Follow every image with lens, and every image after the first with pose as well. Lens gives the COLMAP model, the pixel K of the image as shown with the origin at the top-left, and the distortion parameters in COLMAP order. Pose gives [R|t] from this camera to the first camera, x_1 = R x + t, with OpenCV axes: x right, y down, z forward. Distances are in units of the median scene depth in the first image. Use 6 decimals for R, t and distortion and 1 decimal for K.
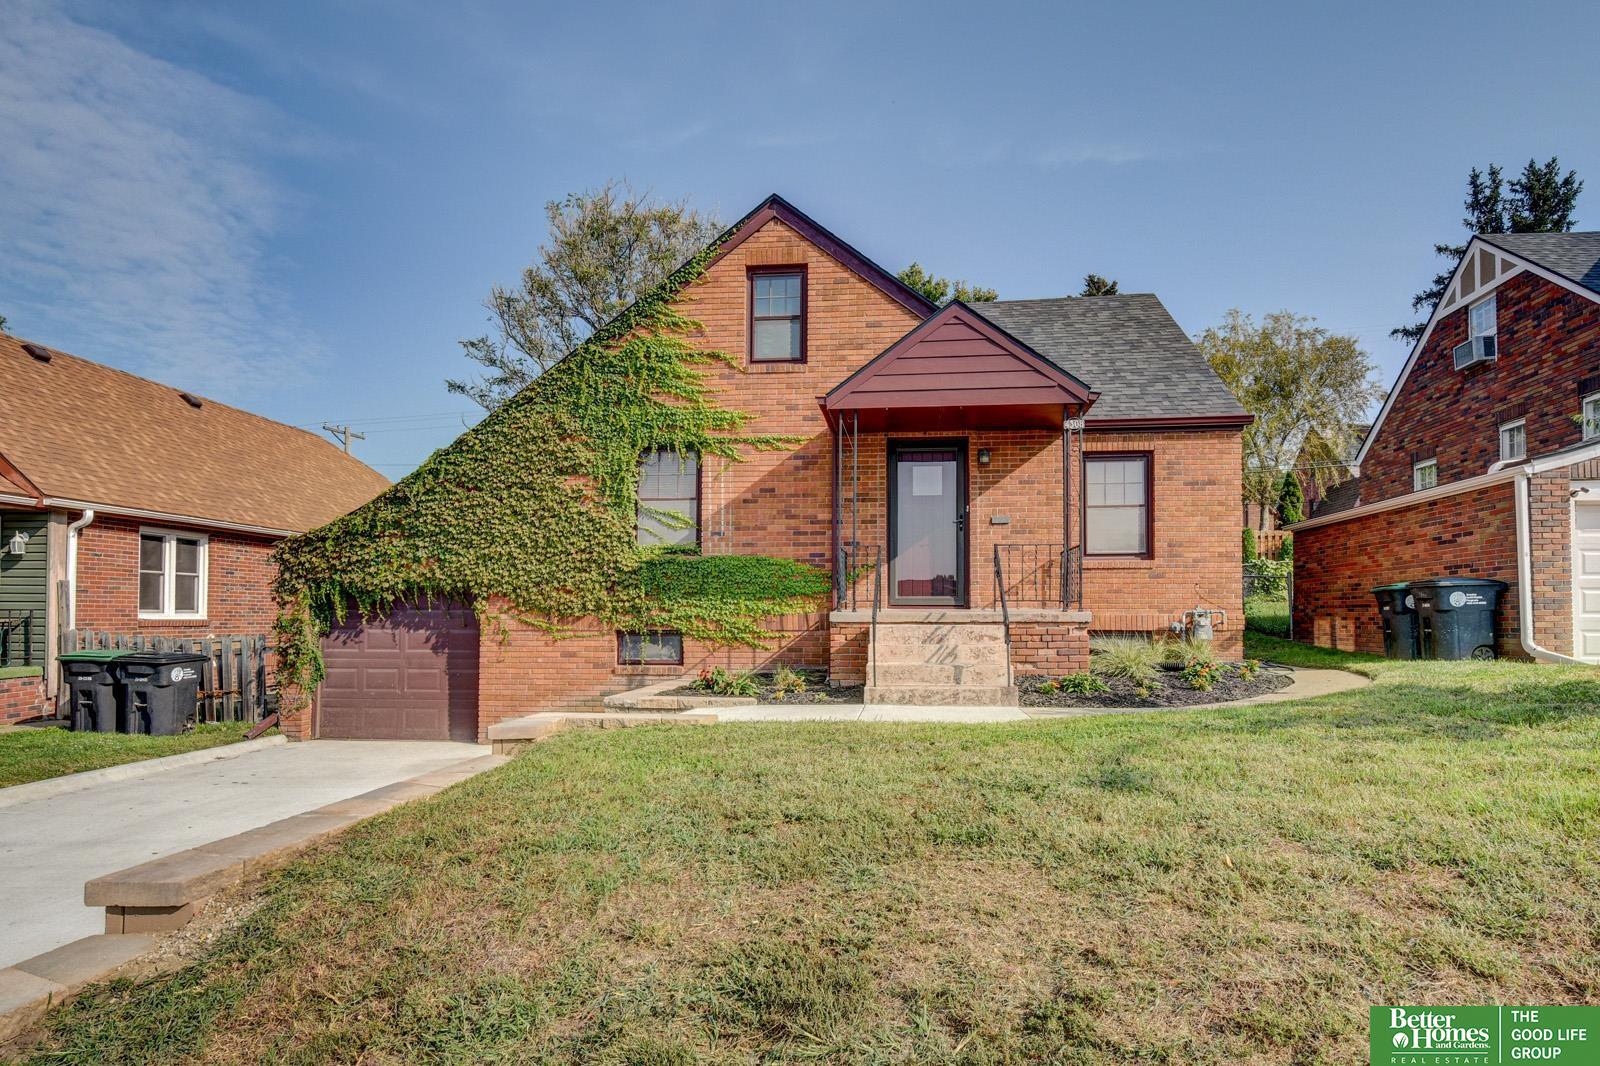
lens RADIAL K [[823.4, 0, 814.1], [0, 823.4, 609.8], [0, 0, 1]] dist [-0.001956, 0.000043]
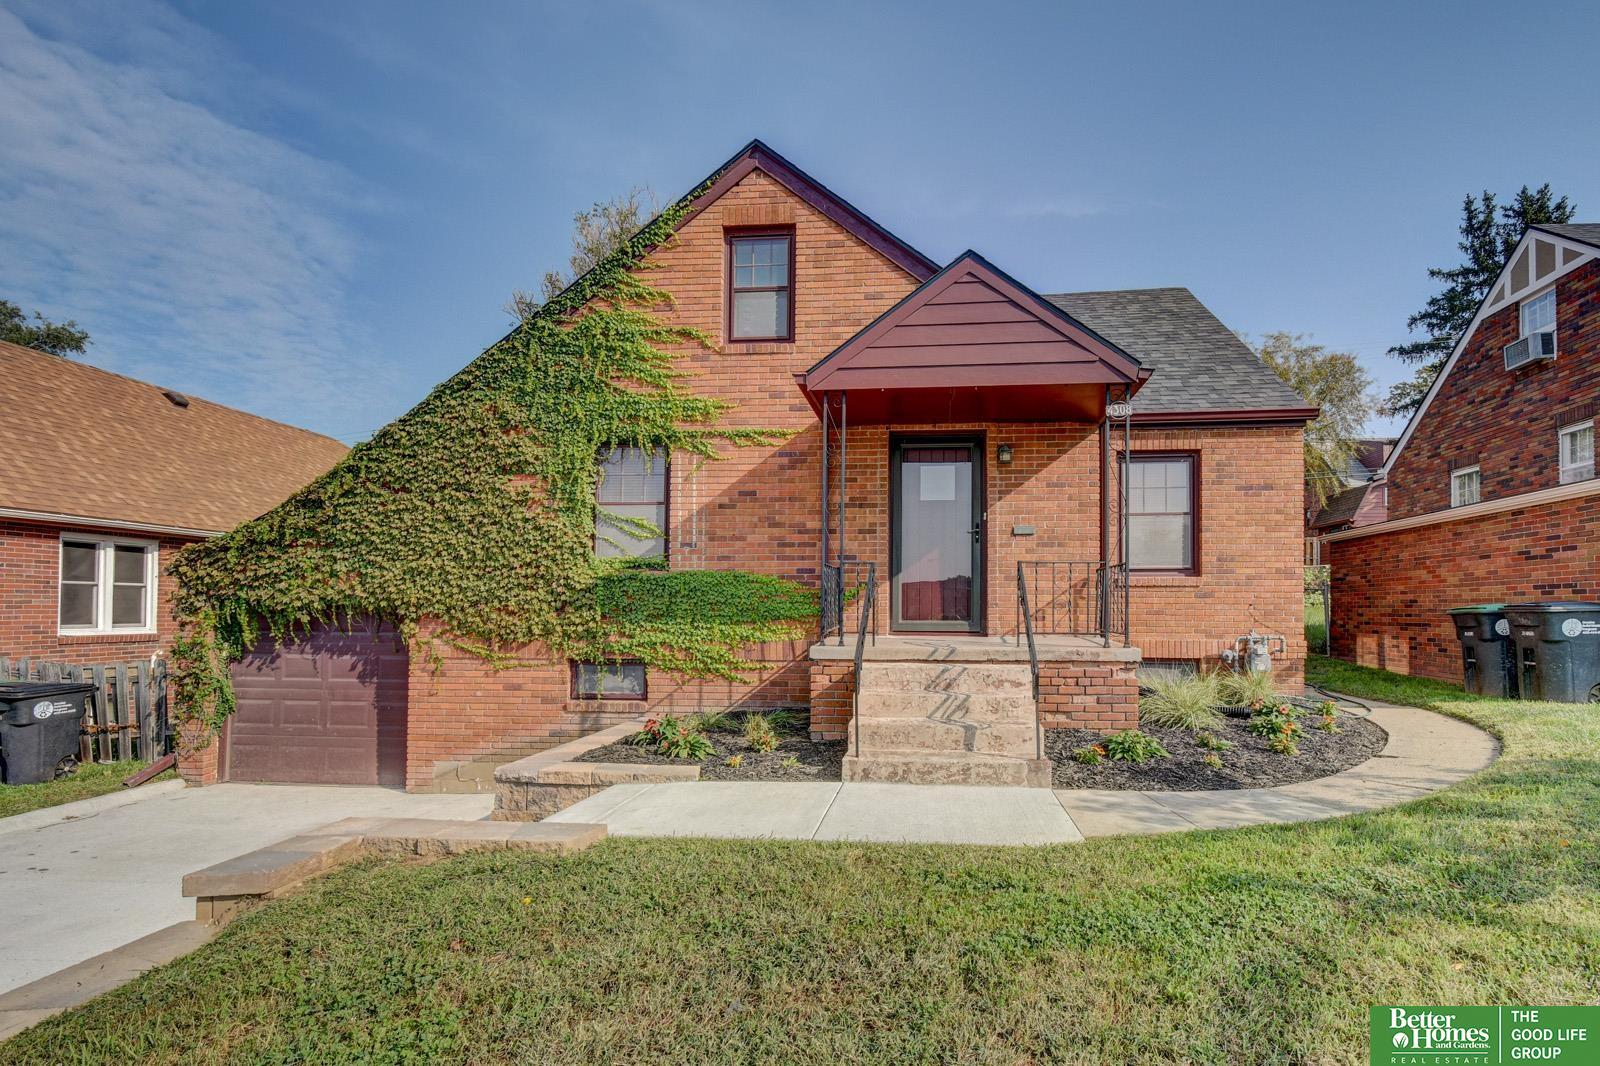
lens RADIAL K [[722.7, 0, 860.3], [0, 722.7, 603.6], [0, 0, 1]] dist [0.001224, -0.003449]
pose [[0.999954, 0.003222, 0.008981, 0.051181], [-0.003224, 0.999995, 0.000222, -0.032442], [-0.008980, -0.000251, 0.999960, 0.255289]]
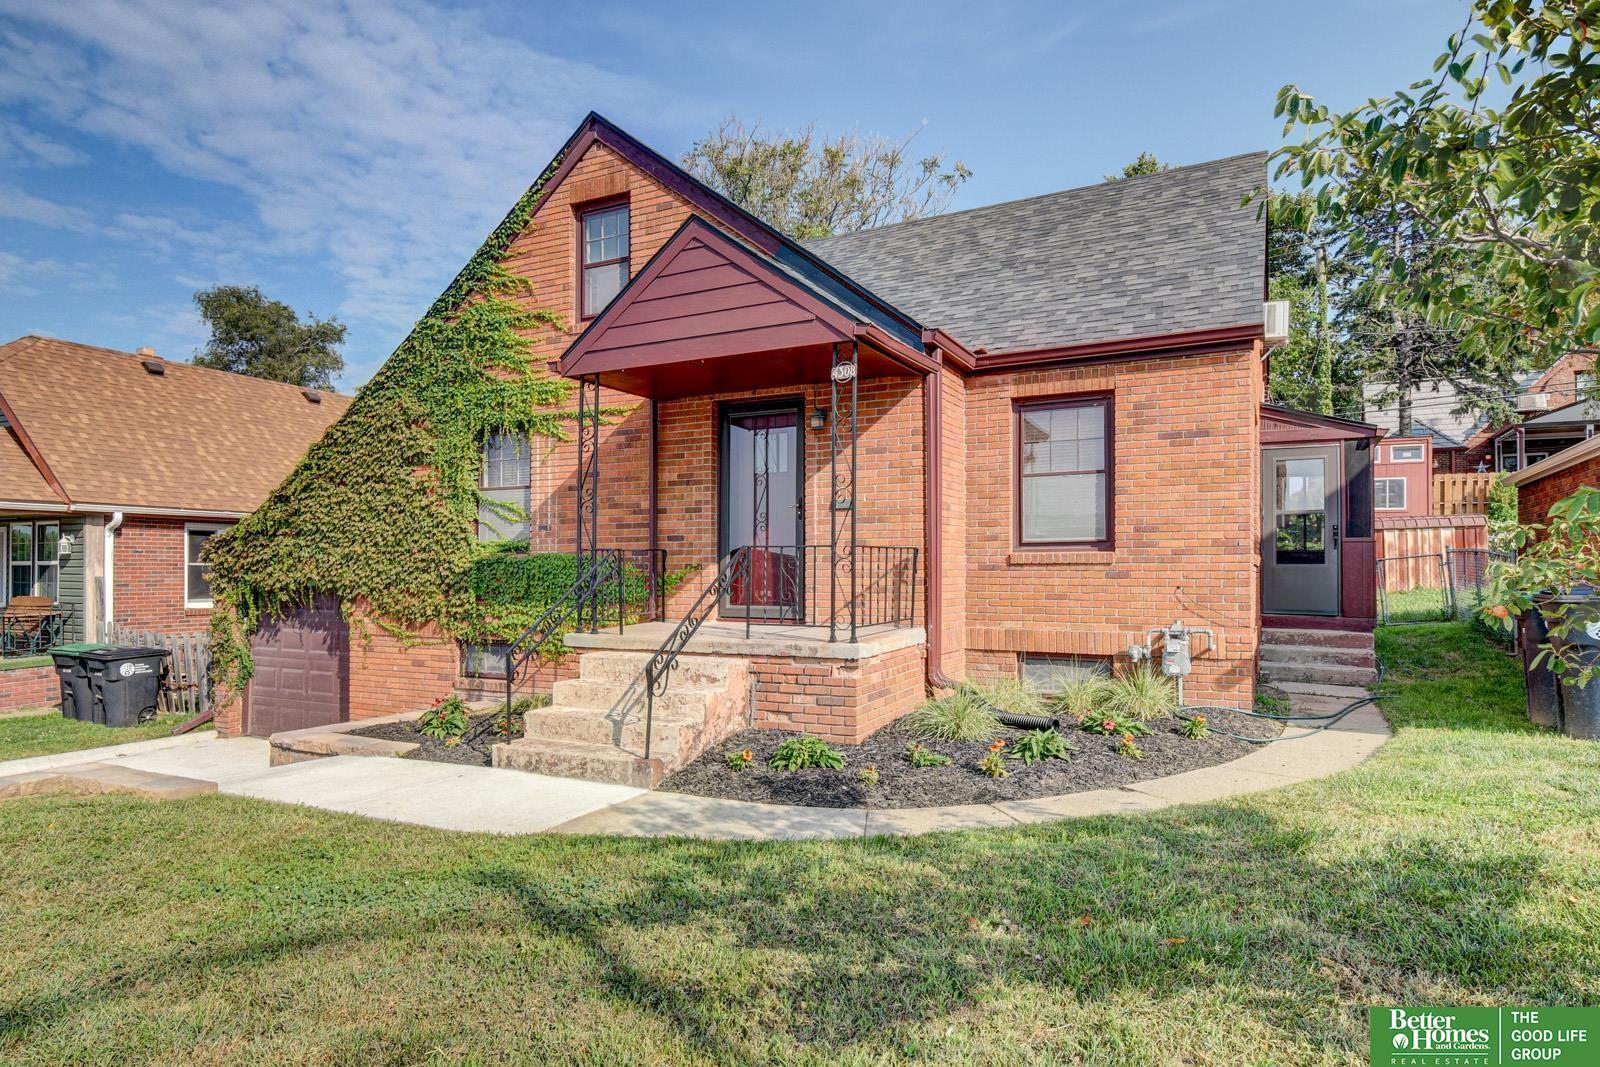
lens RADIAL K [[883.7, 0, 832.5], [0, 883.7, 575.2], [0, 0, 1]] dist [-0.003774, 0.000463]
pose [[0.938663, 0.000385, -0.344836, 0.464157], [0.003777, 0.999928, 0.011397, -0.052069], [0.344815, -0.012000, 0.938594, 0.245534]]
